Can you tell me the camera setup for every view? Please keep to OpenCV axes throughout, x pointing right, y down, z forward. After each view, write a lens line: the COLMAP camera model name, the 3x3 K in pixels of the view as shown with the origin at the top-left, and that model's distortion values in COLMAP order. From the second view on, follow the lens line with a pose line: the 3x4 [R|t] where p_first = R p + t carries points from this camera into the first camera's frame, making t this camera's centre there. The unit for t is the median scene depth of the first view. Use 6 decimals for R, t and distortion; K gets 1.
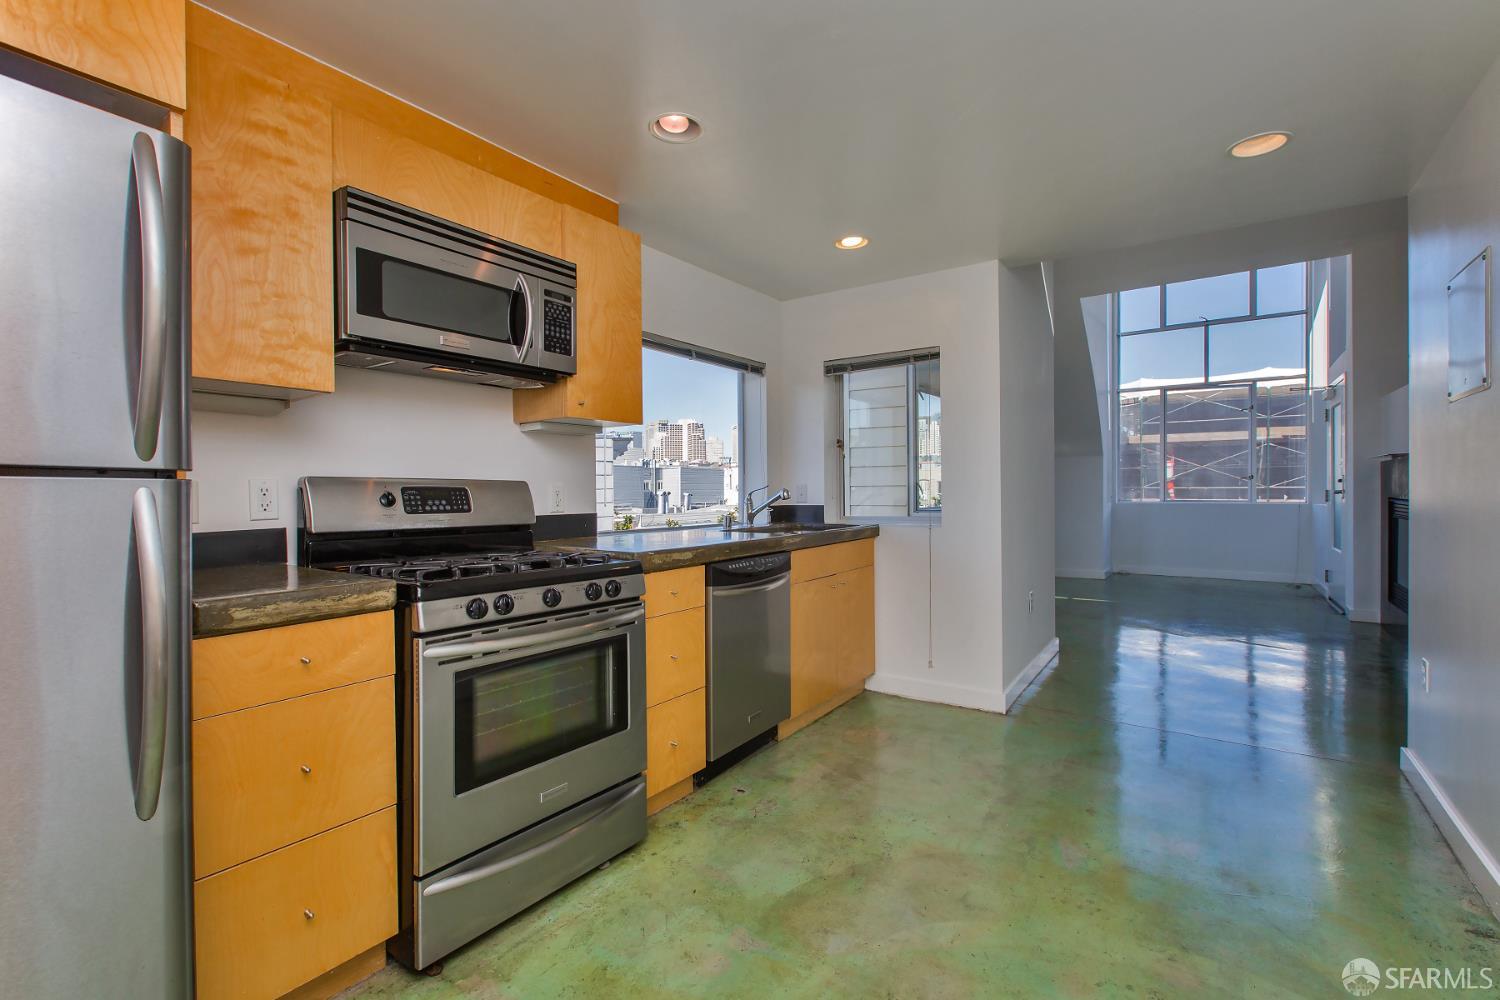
lens RADIAL K [[665.5, 0, 747.4], [0, 665.5, 488.8], [0, 0, 1]] dist [-0.011426, 0.000026]
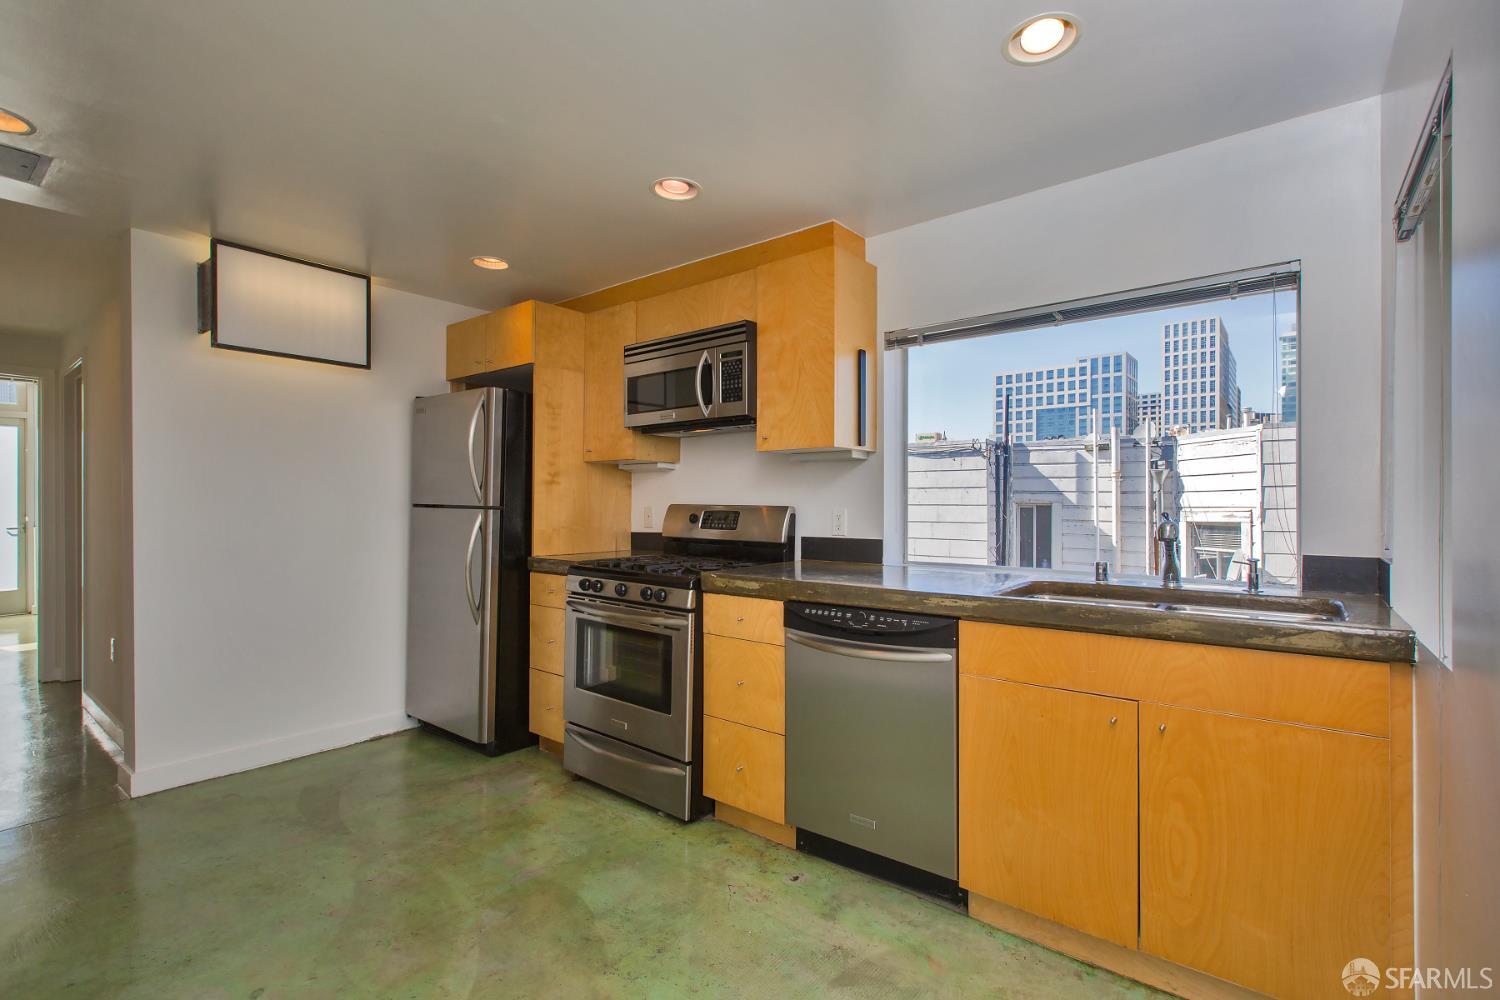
lens RADIAL K [[657.9, 0, 750.0], [0, 657.9, 500.0], [0, 0, 1]] dist [-0.002487, -0.000099]
pose [[-0.048435, 0.002776, -0.998822, 0.955263], [0.003758, 0.999990, 0.002597, -0.029688], [0.998819, -0.003627, -0.048445, 1.145718]]
